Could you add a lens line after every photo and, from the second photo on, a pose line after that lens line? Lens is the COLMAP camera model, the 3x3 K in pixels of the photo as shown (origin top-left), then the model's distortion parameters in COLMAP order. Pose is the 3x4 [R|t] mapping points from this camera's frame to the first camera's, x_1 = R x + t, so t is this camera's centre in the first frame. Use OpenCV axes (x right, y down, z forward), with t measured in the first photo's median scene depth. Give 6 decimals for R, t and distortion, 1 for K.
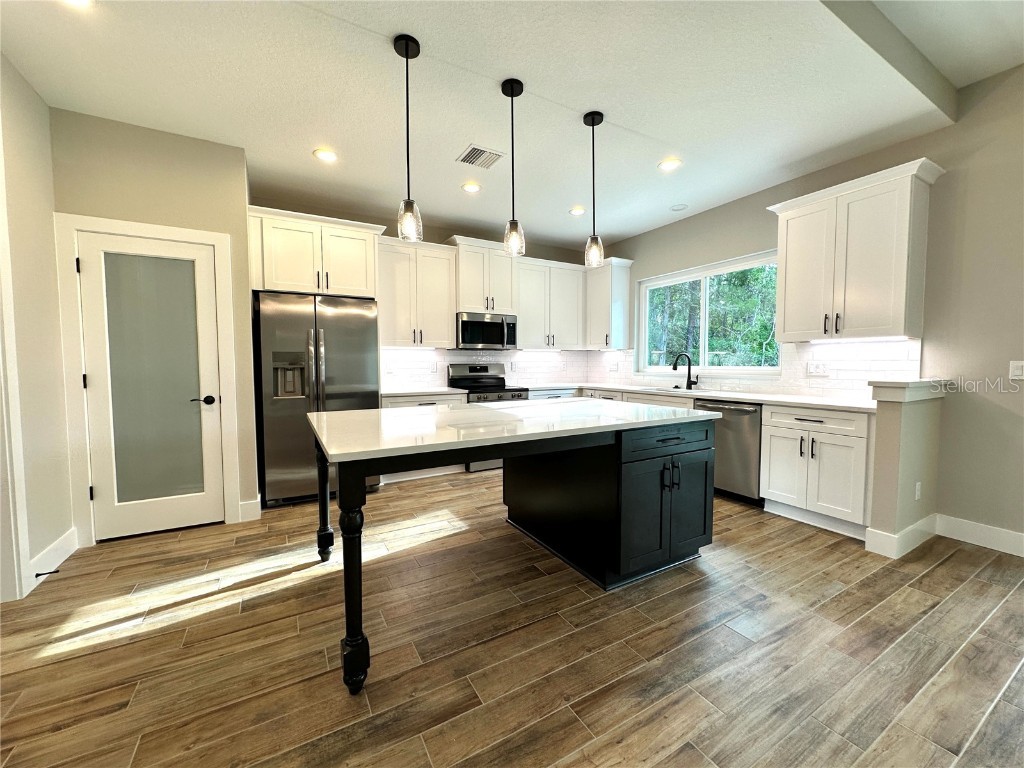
lens RADIAL K [[408.8, 0, 512.0], [0, 408.8, 384.0], [0, 0, 1]] dist [-0.009087, 0.002617]
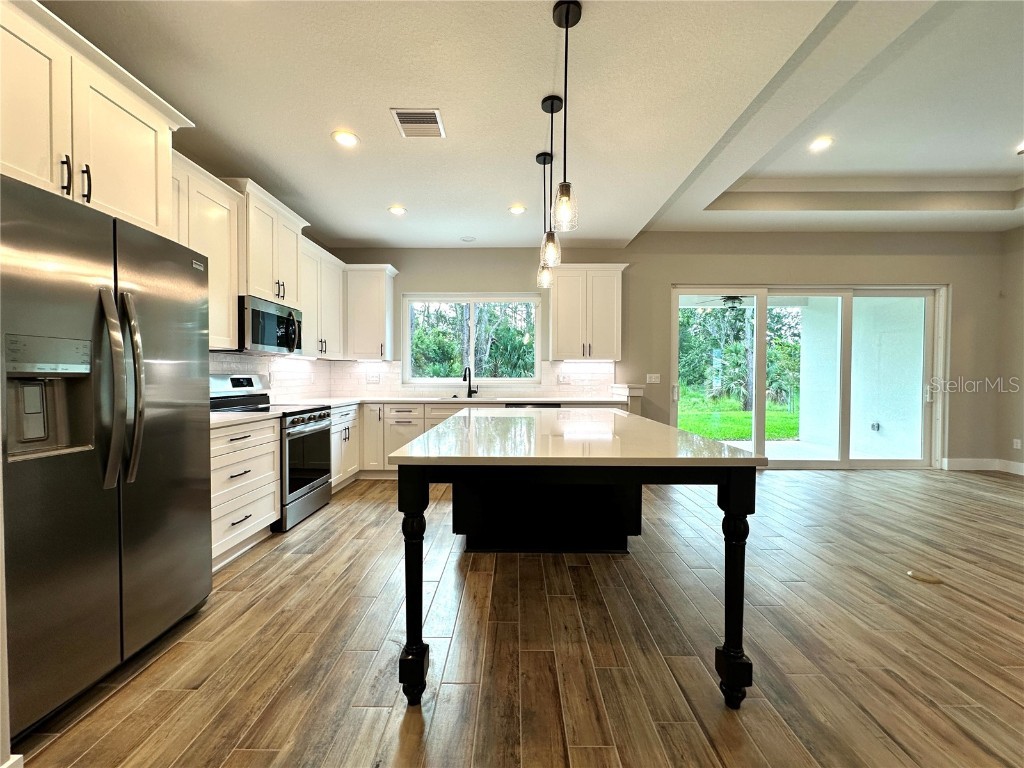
lens RADIAL K [[408.8, 0, 512.0], [0, 408.8, 384.0], [0, 0, 1]] dist [-0.009087, 0.002617]
pose [[0.504588, -0.013059, 0.863262, -0.655343], [0.043267, 0.999012, -0.010178, -0.011140], [-0.862276, 0.042486, 0.504654, 0.413738]]
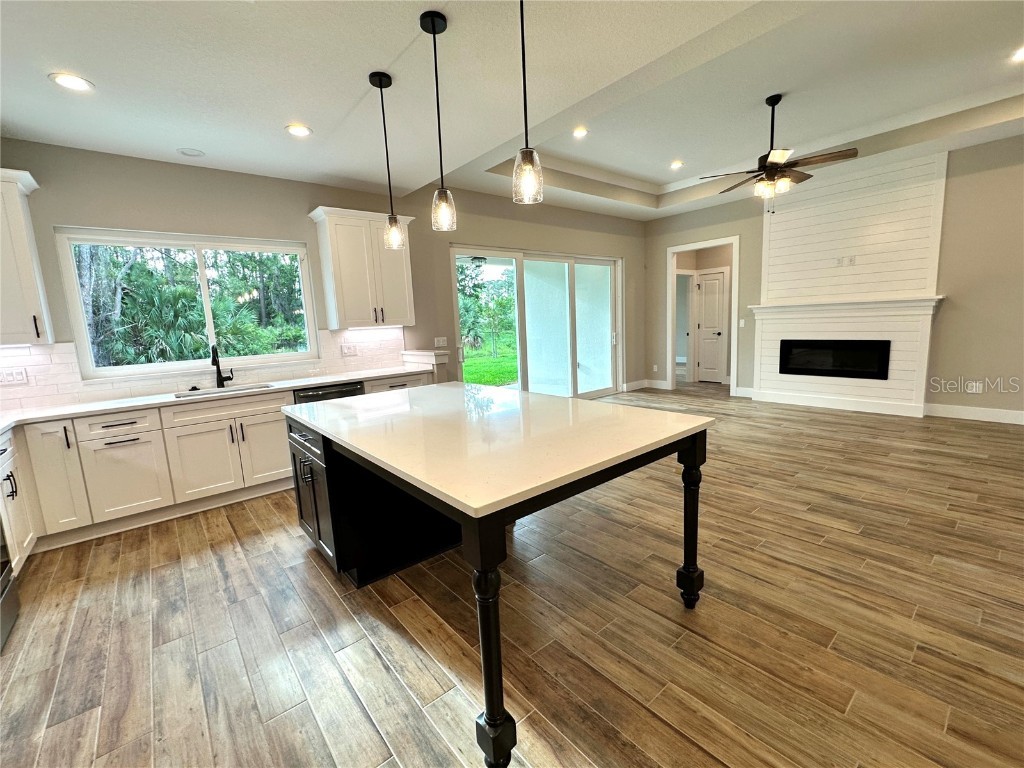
lens RADIAL K [[436.8, 0, 512.0], [0, 436.8, 384.0], [0, 0, 1]] dist [-0.004129, 0.000561]
pose [[-0.173252, -0.131946, 0.975999, -0.680120], [0.101576, 0.983307, 0.150964, -0.087442], [-0.979625, 0.125293, -0.156957, 0.743062]]
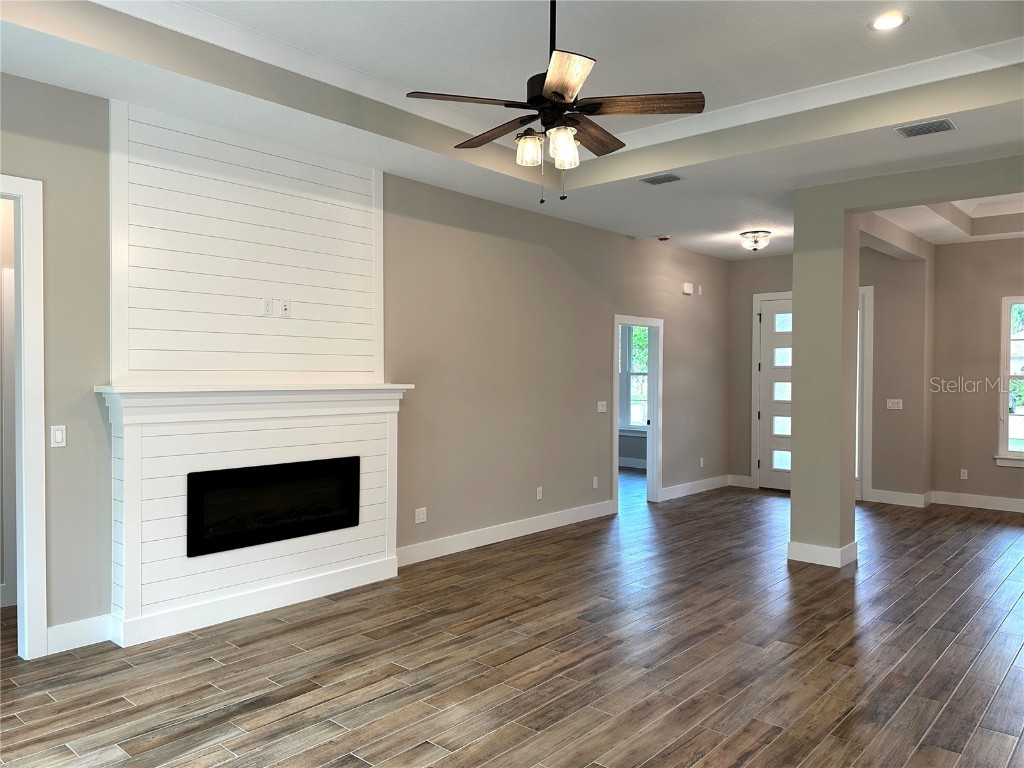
lens RADIAL K [[738.5, 0, 492.9], [0, 738.5, 383.7], [0, 0, 1]] dist [0.115883, -0.202634]
pose [[-0.950596, 0.000992, -0.310428, 0.844452], [-0.020614, 0.997586, 0.066314, -0.126161], [0.309744, 0.069437, -0.948281, 0.691019]]
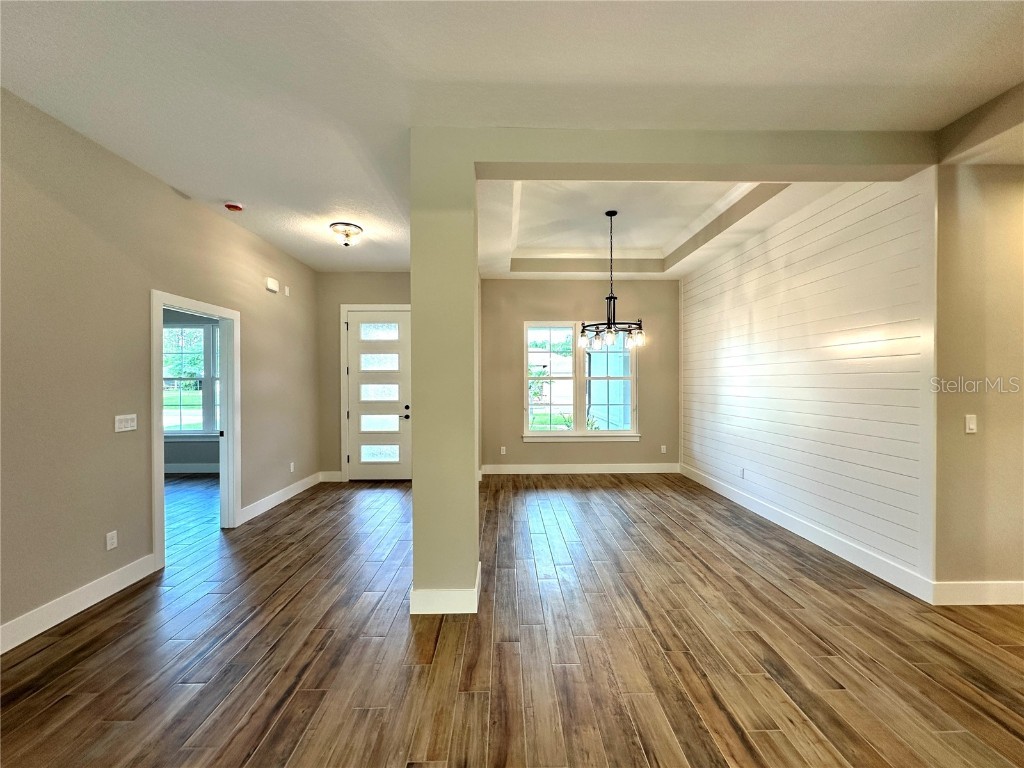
lens RADIAL K [[408.8, 0, 512.0], [0, 408.8, 384.0], [0, 0, 1]] dist [-0.009087, 0.002617]
pose [[-0.477176, 0.008091, -0.878770, 0.165233], [-0.042466, 0.998577, 0.032253, -0.050171], [0.877781, 0.052709, -0.476154, -0.282549]]
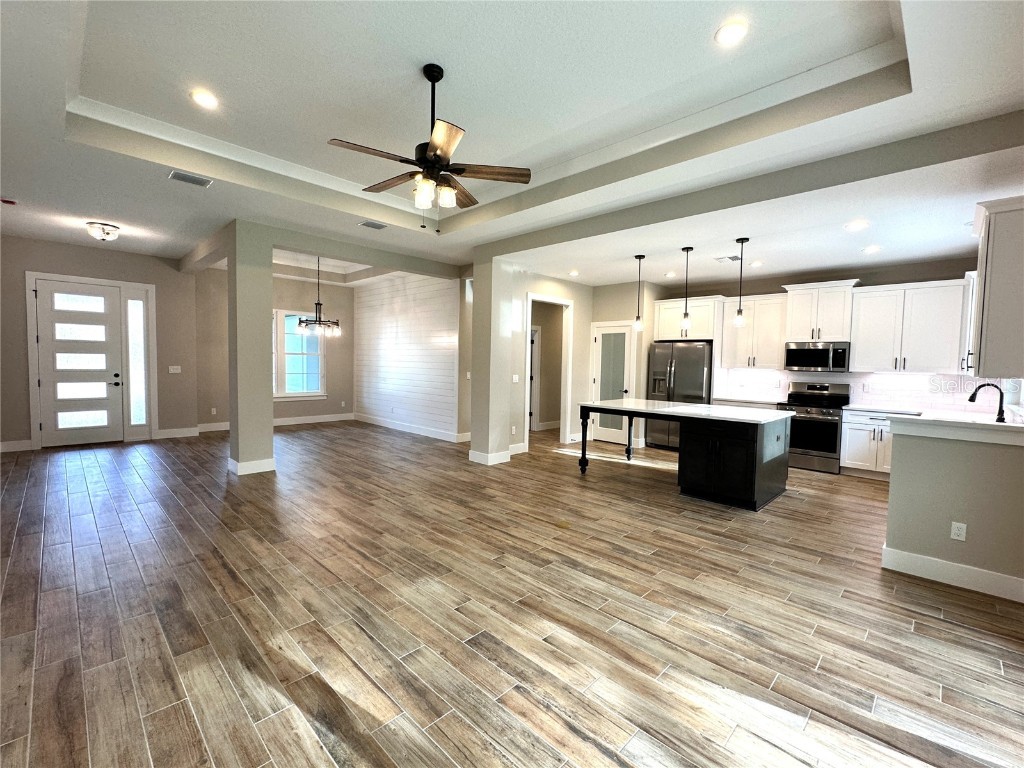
lens RADIAL K [[452.9, 0, 512.0], [0, 452.9, 384.0], [0, 0, 1]] dist [0.001120, 0.000518]
pose [[0.271666, 0.056118, -0.960754, 1.381471], [-0.071830, 0.996696, 0.037907, -0.048826], [0.959707, 0.058713, 0.274800, -0.305491]]
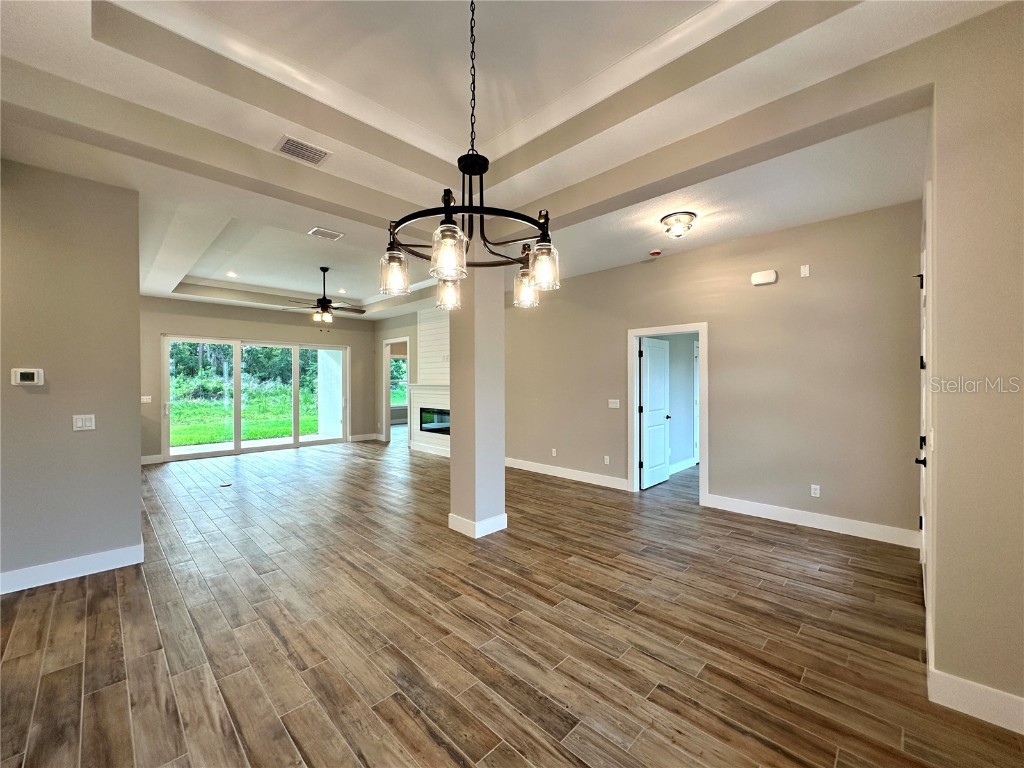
lens RADIAL K [[408.8, 0, 512.0], [0, 408.8, 384.0], [0, 0, 1]] dist [-0.009087, 0.002617]
pose [[-0.277601, -0.002224, 0.960694, -1.661300], [0.054208, 0.998368, 0.017975, -0.039877], [-0.959166, 0.057068, -0.277027, -0.540901]]
